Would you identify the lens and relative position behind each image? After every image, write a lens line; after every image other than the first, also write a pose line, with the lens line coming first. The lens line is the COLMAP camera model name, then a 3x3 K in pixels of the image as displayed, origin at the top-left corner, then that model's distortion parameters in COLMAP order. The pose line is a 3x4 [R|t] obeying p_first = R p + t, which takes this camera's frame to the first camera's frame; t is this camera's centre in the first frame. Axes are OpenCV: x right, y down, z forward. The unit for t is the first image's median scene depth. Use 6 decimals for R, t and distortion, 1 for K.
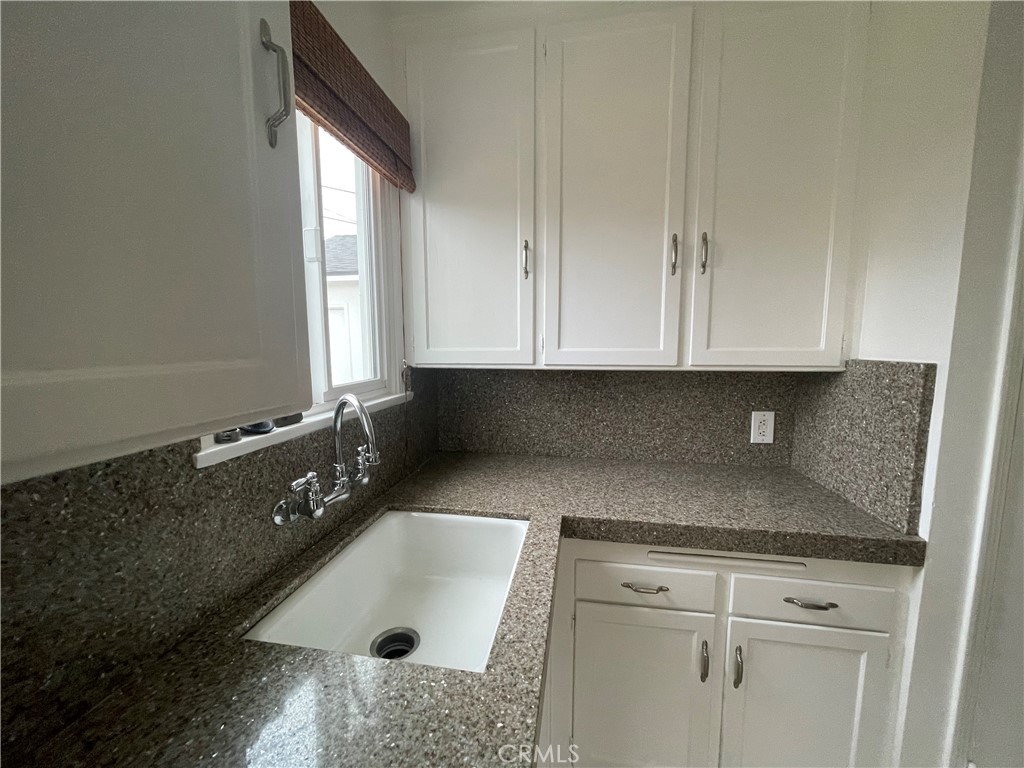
lens RADIAL K [[411.8, 0, 509.2], [0, 411.8, 388.8], [0, 0, 1]] dist [-0.002963, -0.000027]
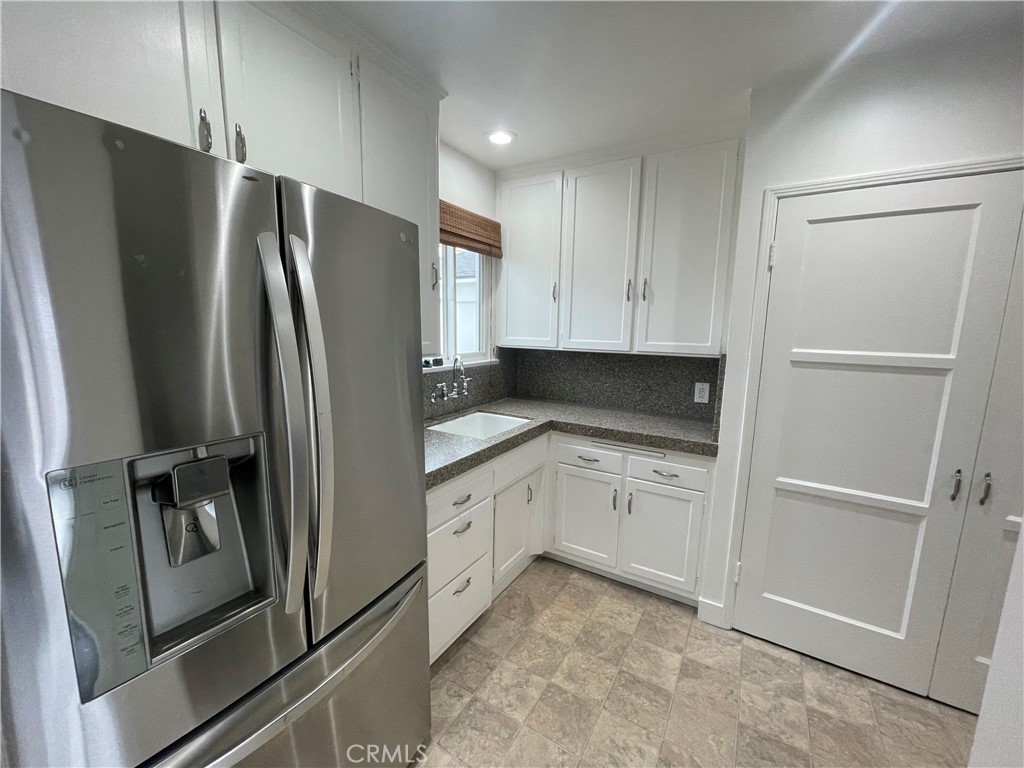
lens RADIAL K [[411.8, 0, 509.2], [0, 411.8, 388.8], [0, 0, 1]] dist [-0.002963, -0.000027]
pose [[0.932366, 0.072258, -0.354220, 0.666896], [-0.057777, 0.997010, 0.051303, 0.054426], [0.356869, -0.027368, 0.933754, -1.047869]]
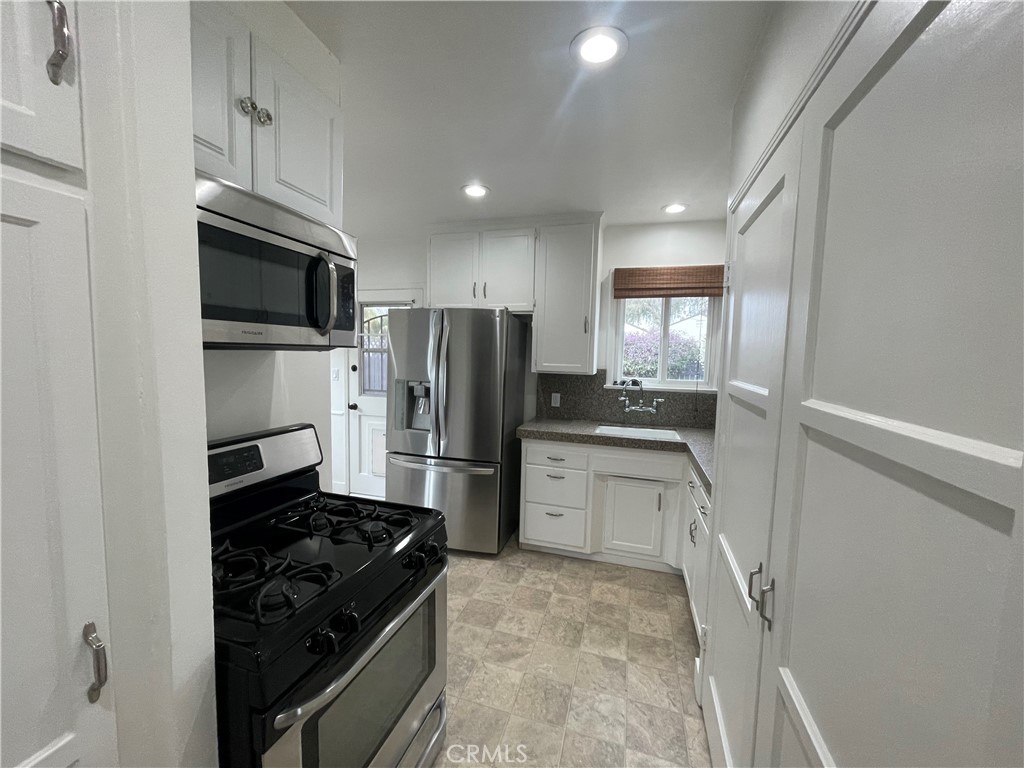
lens RADIAL K [[413.6, 0, 504.0], [0, 413.6, 385.2], [0, 0, 1]] dist [0.000542, 0.000218]
pose [[-0.122948, 0.077549, -0.989379, 2.516581], [-0.132882, 0.986679, 0.093850, -0.085698], [0.983477, 0.143009, -0.111005, 0.221216]]
